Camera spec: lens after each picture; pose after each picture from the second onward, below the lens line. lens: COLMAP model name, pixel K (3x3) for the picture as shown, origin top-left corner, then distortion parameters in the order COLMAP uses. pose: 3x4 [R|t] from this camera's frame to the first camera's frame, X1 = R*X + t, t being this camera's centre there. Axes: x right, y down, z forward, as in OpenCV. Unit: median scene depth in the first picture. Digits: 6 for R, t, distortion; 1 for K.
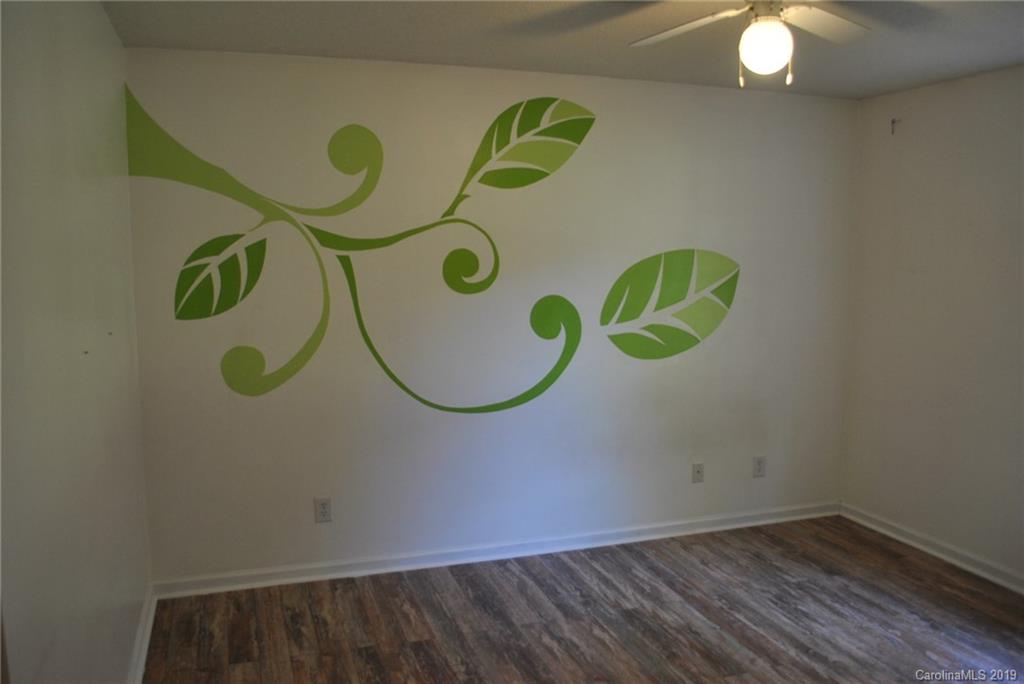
lens RADIAL K [[812.9, 0, 512.0], [0, 812.9, 342.0], [0, 0, 1]] dist [-0.077157, 0.003726]
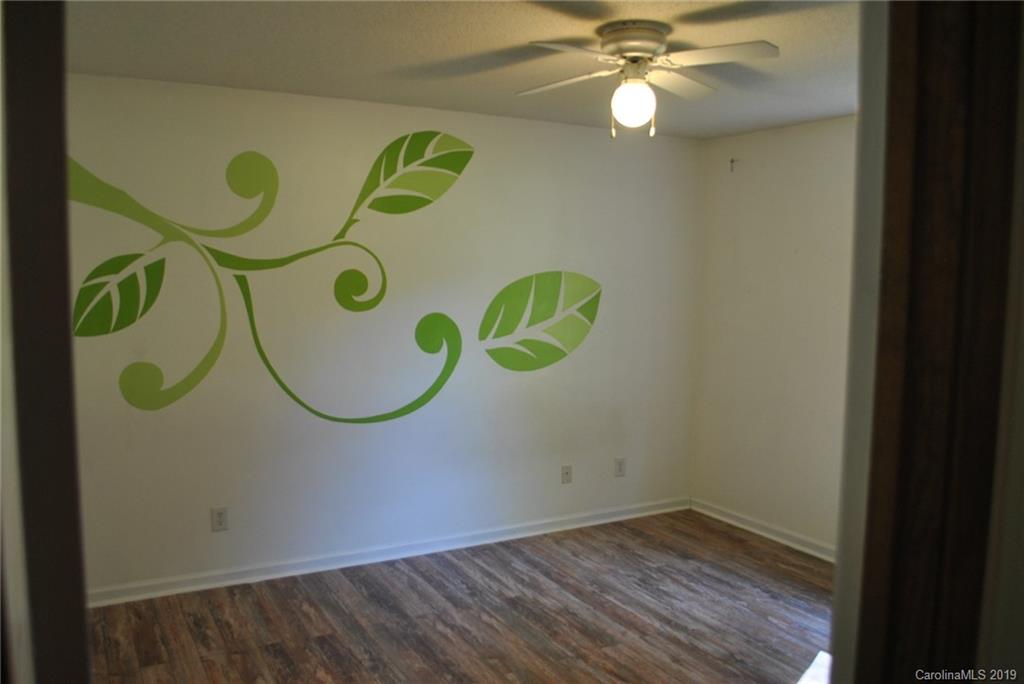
lens RADIAL K [[812.9, 0, 512.0], [0, 812.9, 342.0], [0, 0, 1]] dist [-0.077157, 0.003726]
pose [[0.983102, -0.005856, 0.182968, -0.053409], [0.009855, 0.999732, -0.020954, 0.005545], [-0.182796, 0.022403, 0.982896, -0.091383]]
